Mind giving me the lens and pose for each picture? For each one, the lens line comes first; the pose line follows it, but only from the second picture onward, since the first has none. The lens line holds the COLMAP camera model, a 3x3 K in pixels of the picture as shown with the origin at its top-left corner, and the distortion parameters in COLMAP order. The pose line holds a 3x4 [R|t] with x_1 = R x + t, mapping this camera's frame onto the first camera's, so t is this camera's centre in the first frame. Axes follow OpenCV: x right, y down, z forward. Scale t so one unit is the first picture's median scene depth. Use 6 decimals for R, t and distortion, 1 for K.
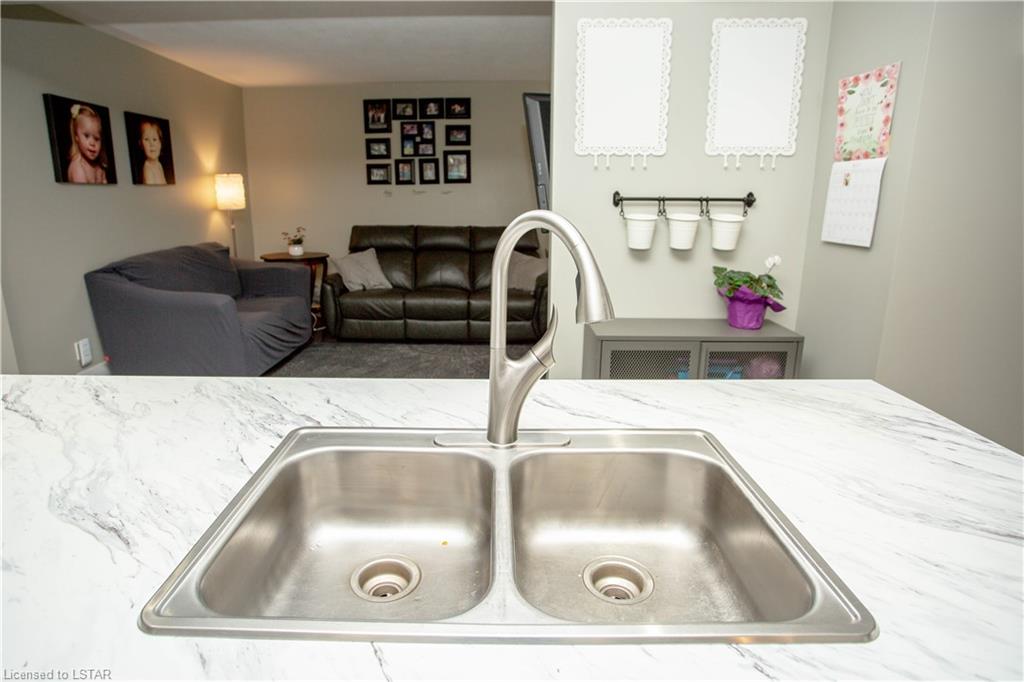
lens RADIAL K [[560.3, 0, 478.7], [0, 560.3, 327.9], [0, 0, 1]] dist [-0.086788, 0.038646]
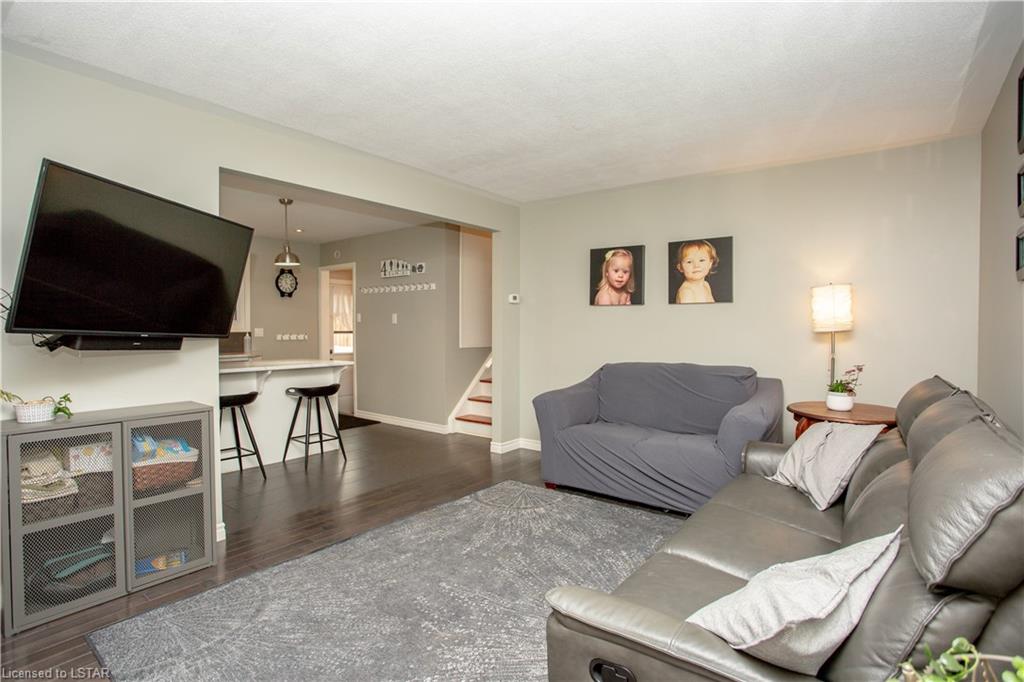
lens RADIAL K [[512.7, 0, 512.0], [0, 512.7, 341.0], [0, 0, 1]] dist [-0.077313, 0.038689]
pose [[-0.580862, 0.022101, -0.813702, 0.377805], [-0.193955, 0.967082, 0.164722, -0.268802], [0.790557, 0.253502, -0.557455, 1.207588]]
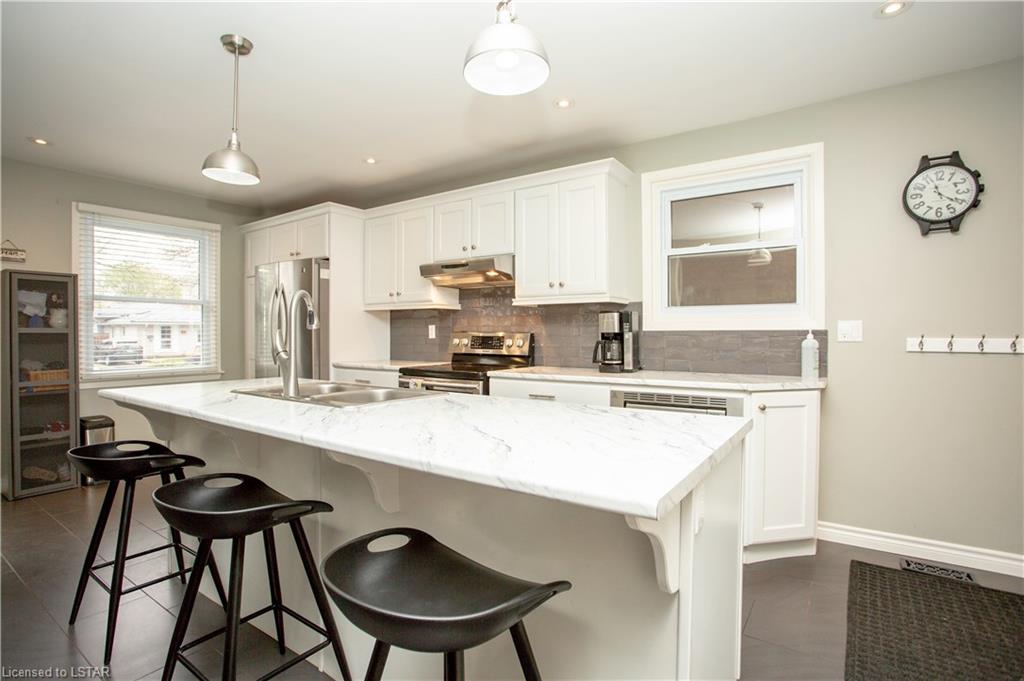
lens RADIAL K [[512.7, 0, 512.0], [0, 512.7, 340.5], [0, 0, 1]] dist [-0.077313, 0.038689]
pose [[-0.836754, -0.004878, 0.547557, -0.392657], [0.132099, 0.968628, 0.210497, -0.071104], [-0.531406, 0.248466, -0.809859, 0.482195]]
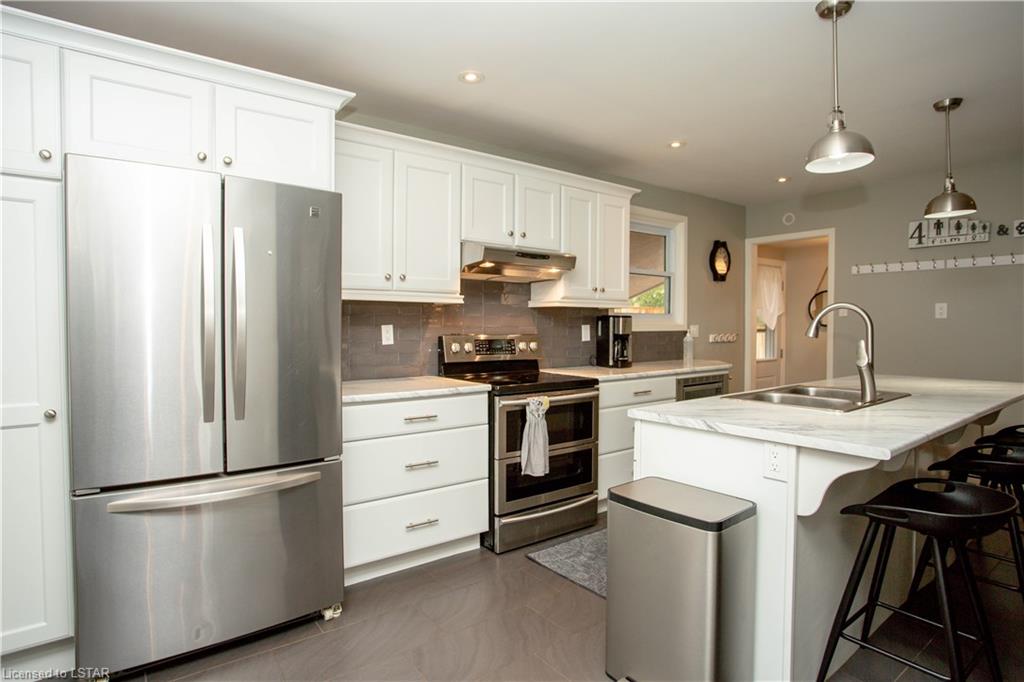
lens RADIAL K [[544.7, 0, 512.0], [0, 544.7, 341.0], [0, 0, 1]] dist [-0.068833, 0.035389]
pose [[-0.778607, 0.021047, -0.627158, 0.600222], [-0.147790, 0.965173, 0.215870, -0.068908], [0.609859, 0.260766, -0.748380, 0.390615]]
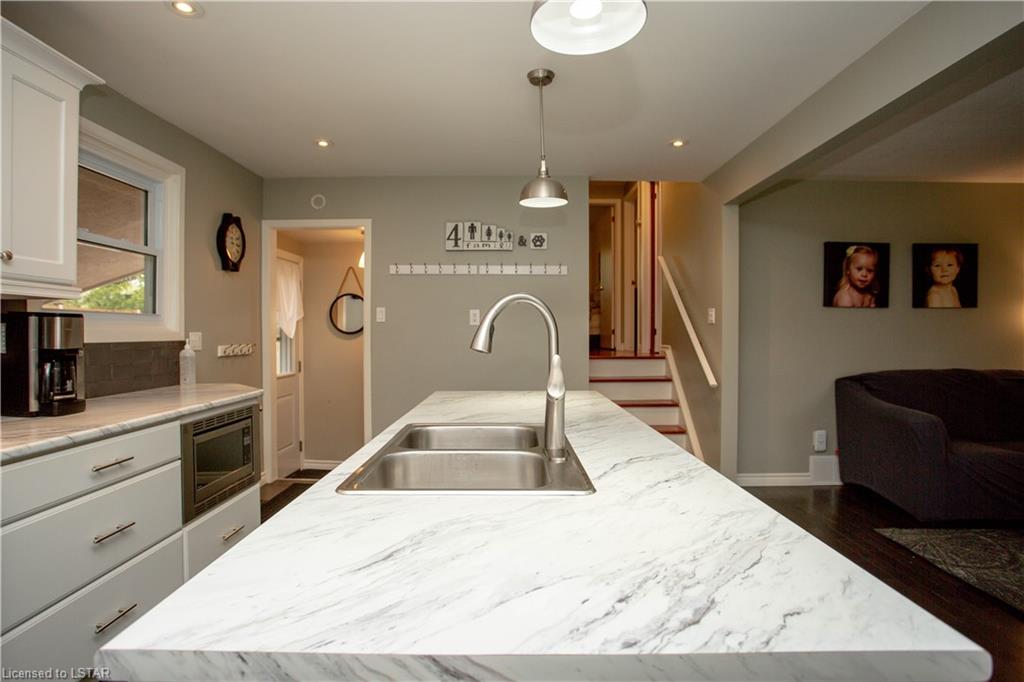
lens RADIAL K [[534.6, 0, 512.0], [0, 534.6, 341.0], [0, 0, 1]] dist [-0.083215, 0.038239]
pose [[0.025697, 0.016060, -0.999541, 0.337515], [-0.239635, 0.970817, 0.009438, -0.014812], [0.970523, 0.239282, 0.028796, 0.182361]]
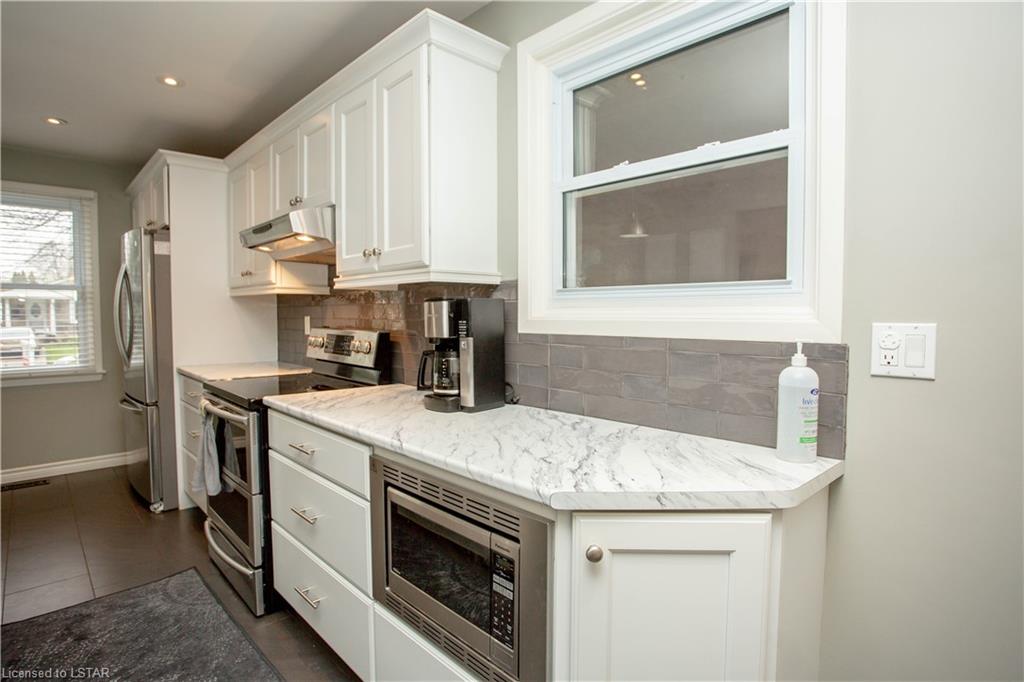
lens RADIAL K [[544.7, 0, 512.0], [0, 544.7, 341.0], [0, 0, 1]] dist [-0.068833, 0.035389]
pose [[-0.698539, -0.033150, 0.714803, -0.453555], [0.169674, 0.962765, 0.210463, 0.011897], [-0.695164, 0.268300, -0.666904, 0.064516]]
